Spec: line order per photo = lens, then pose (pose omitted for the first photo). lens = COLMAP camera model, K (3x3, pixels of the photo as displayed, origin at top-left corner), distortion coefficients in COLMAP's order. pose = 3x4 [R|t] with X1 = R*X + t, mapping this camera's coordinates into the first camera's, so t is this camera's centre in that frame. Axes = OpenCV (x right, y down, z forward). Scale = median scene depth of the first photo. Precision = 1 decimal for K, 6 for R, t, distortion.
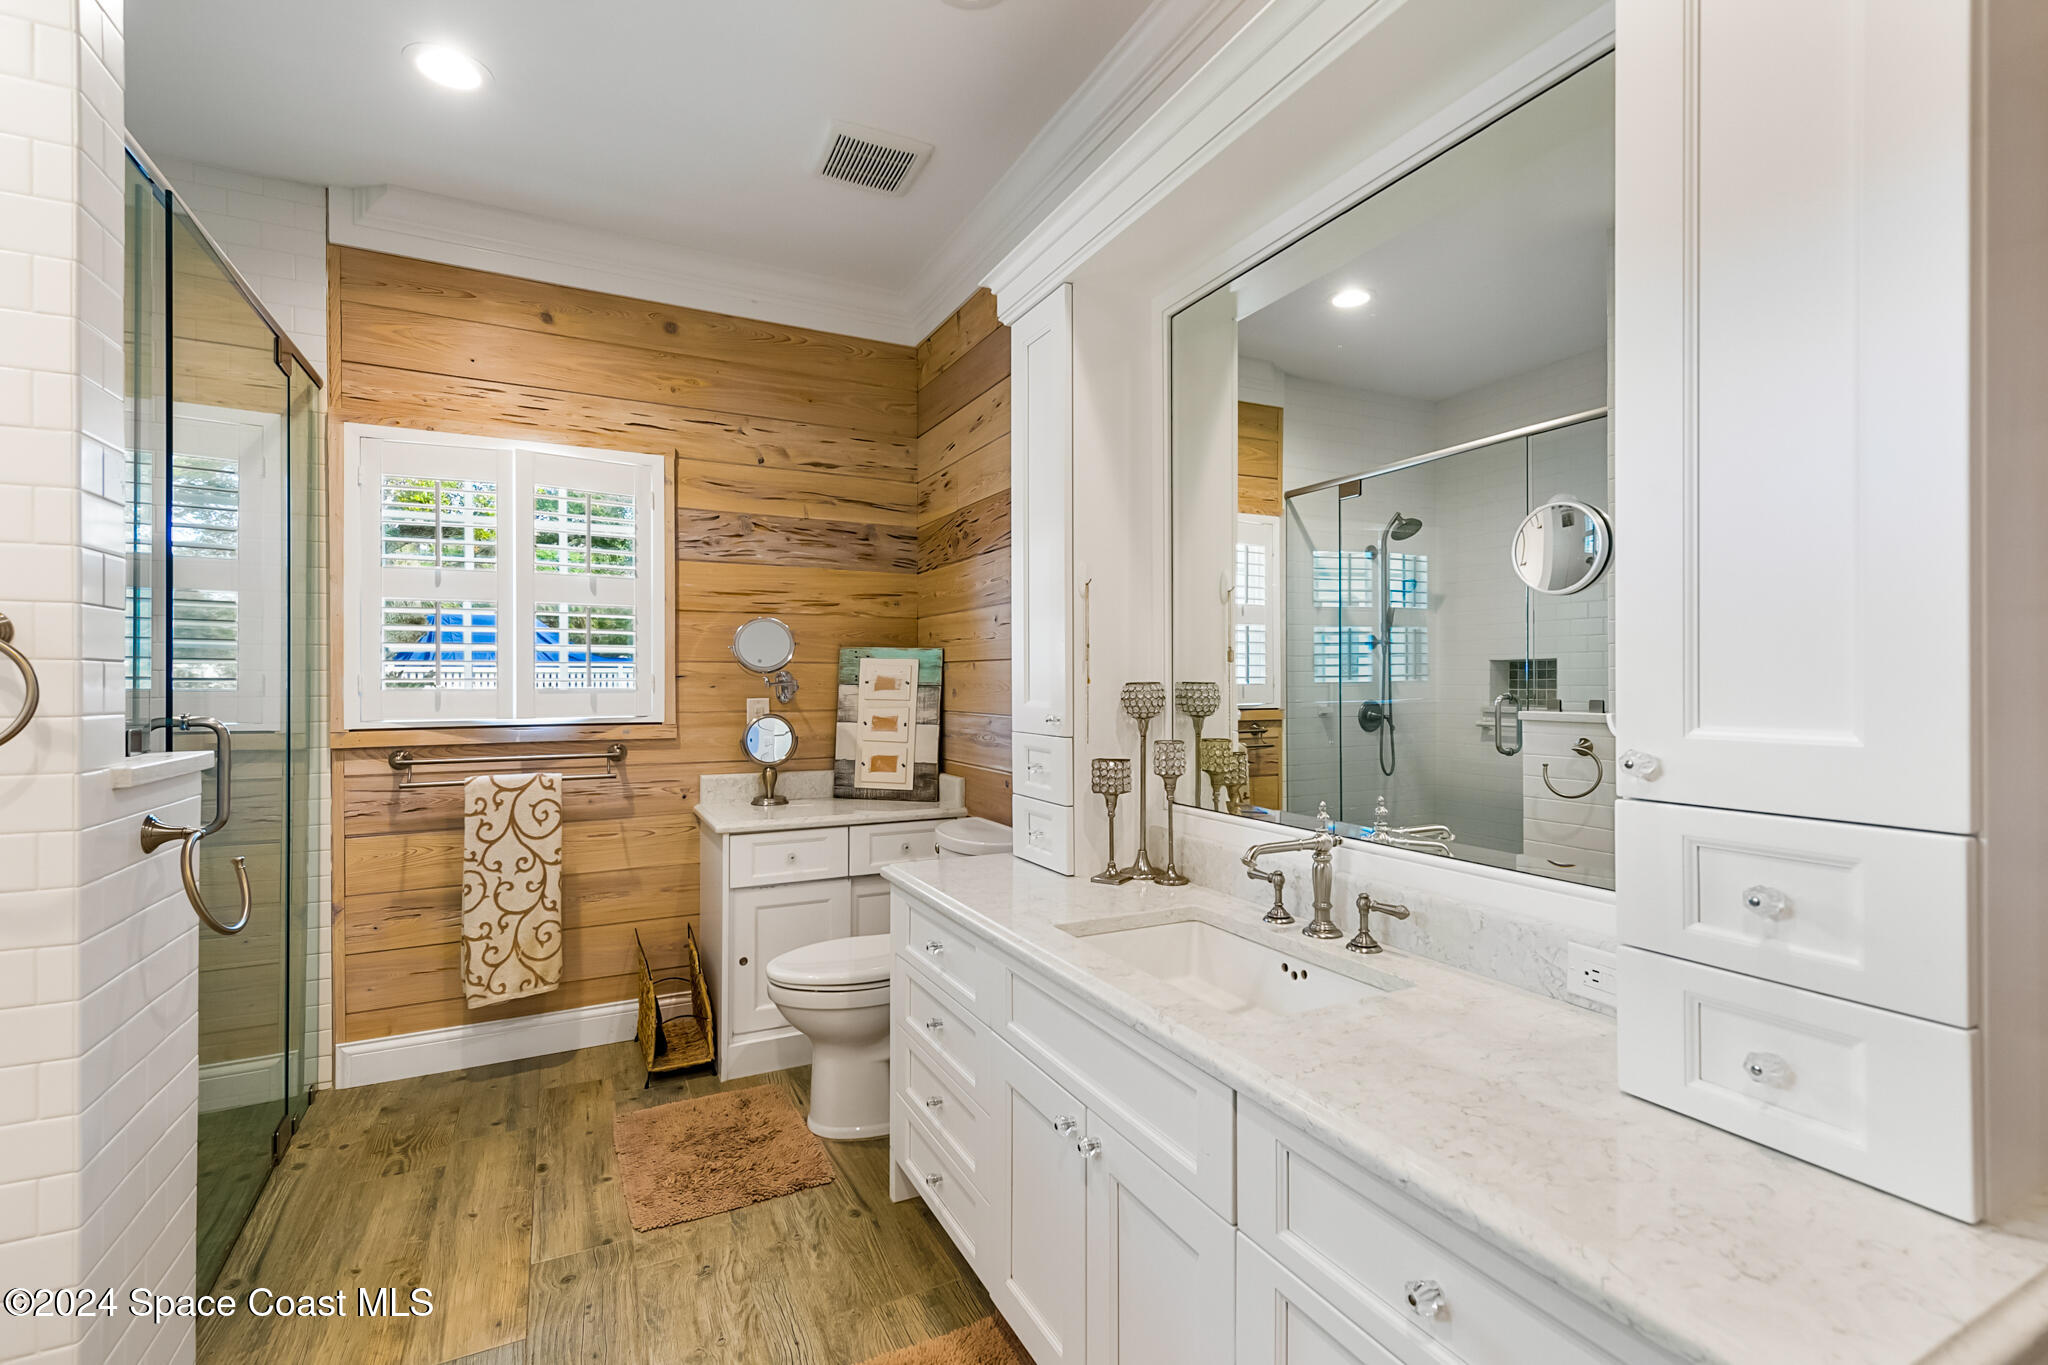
lens RADIAL K [[914.1, 0, 1024.9], [0, 914.1, 678.3], [0, 0, 1]] dist [0.025011, 0.000844]
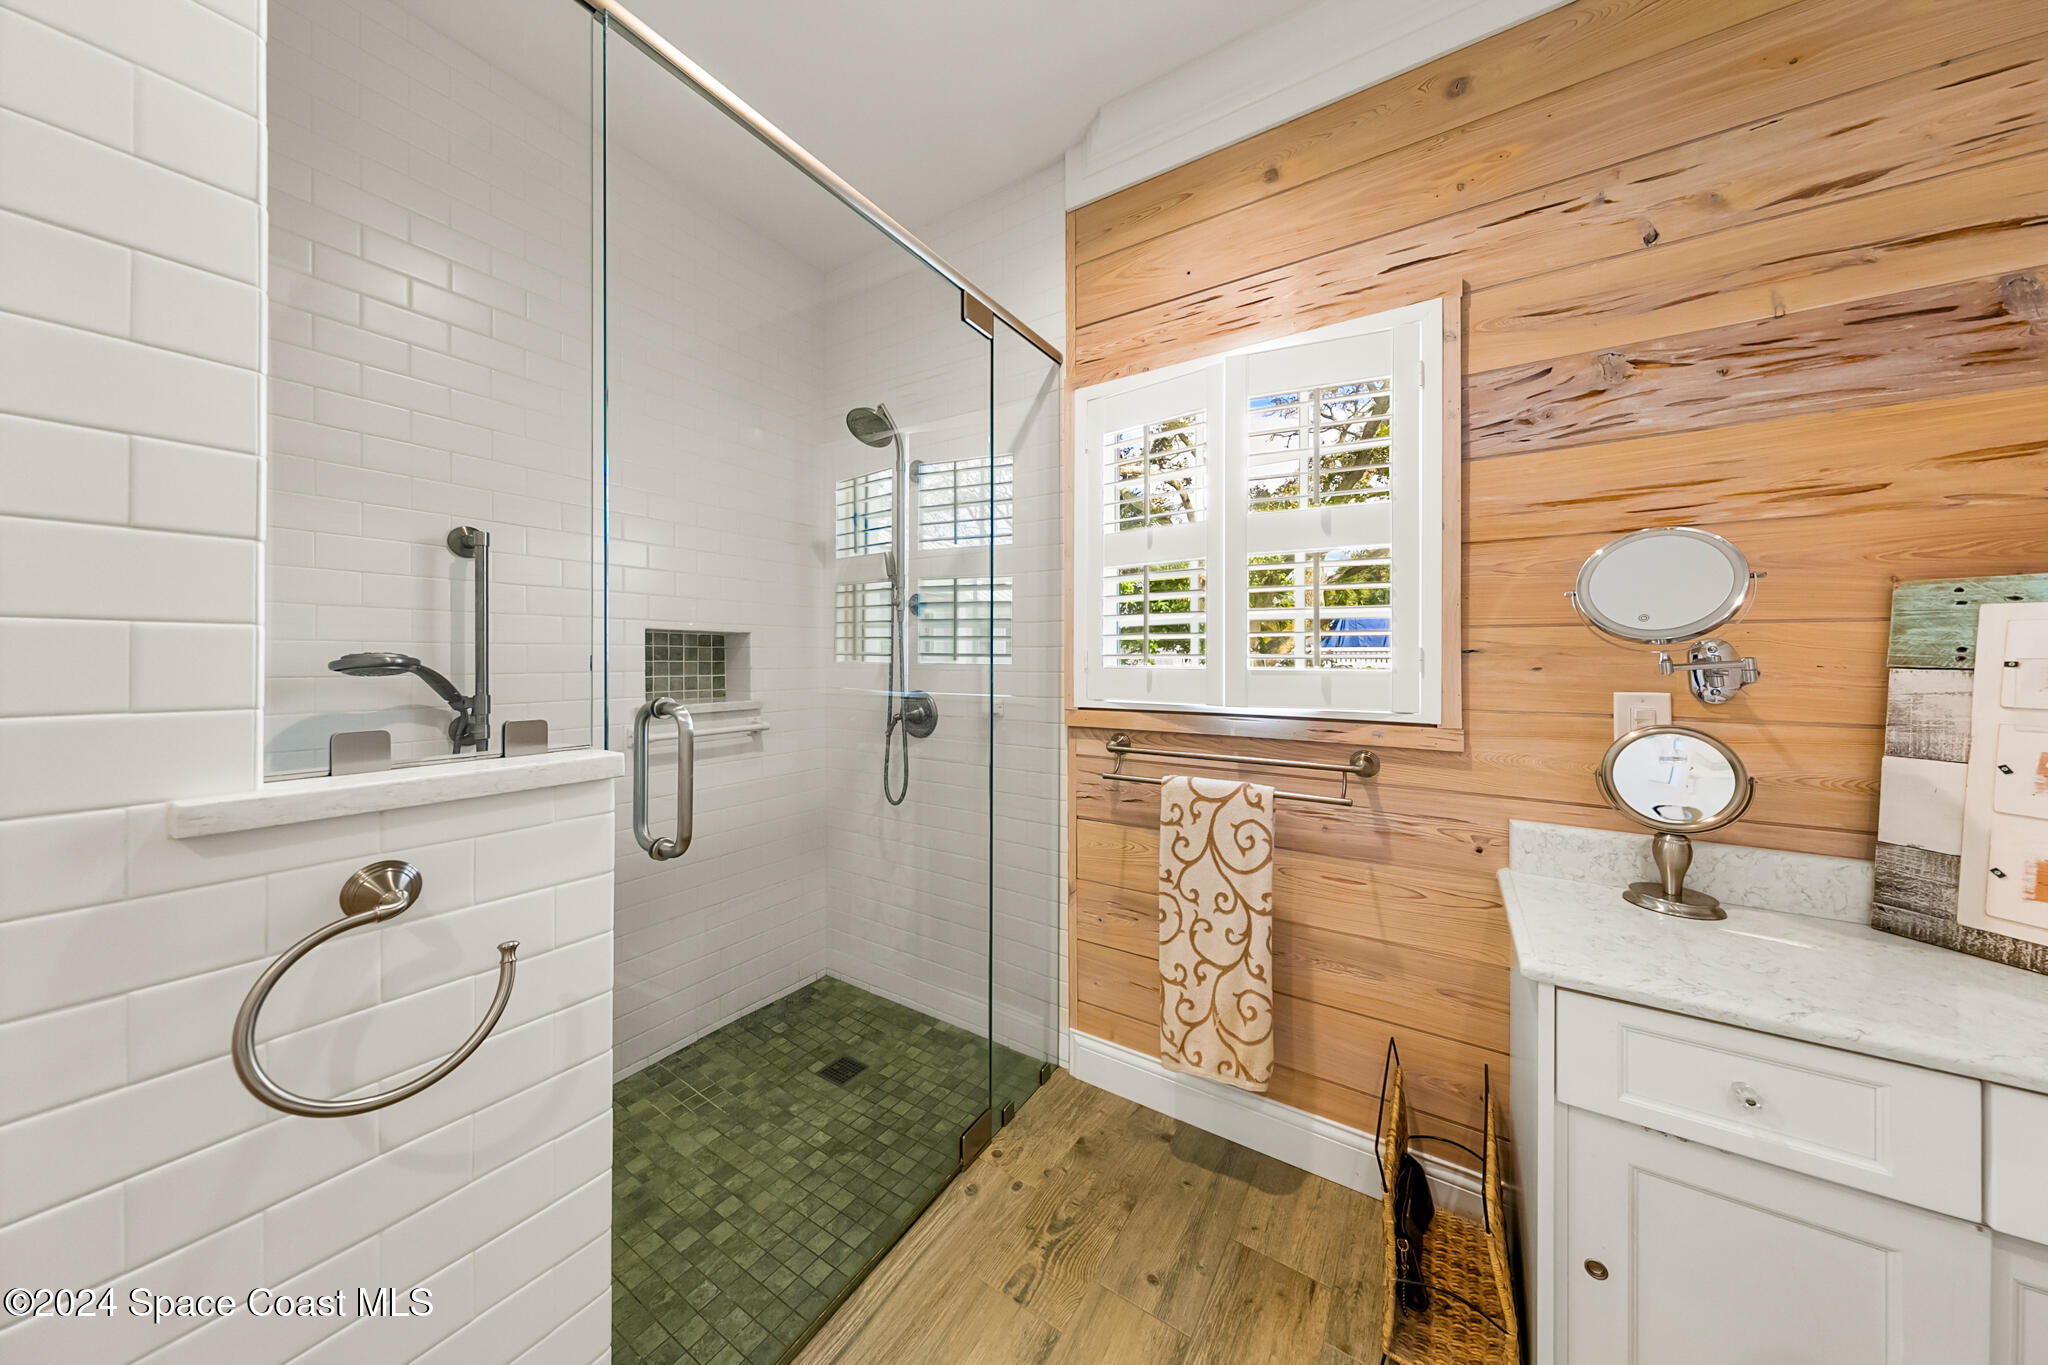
lens RADIAL K [[660.8, 0, 1003.5], [0, 660.8, 655.2], [0, 0, 1]] dist [0.003394, -0.000492]
pose [[0.491302, 0.001362, -0.870988, -0.150047], [-0.000625, 0.999999, 0.001212, 0.000364], [0.870989, -0.000051, 0.491303, 0.529881]]
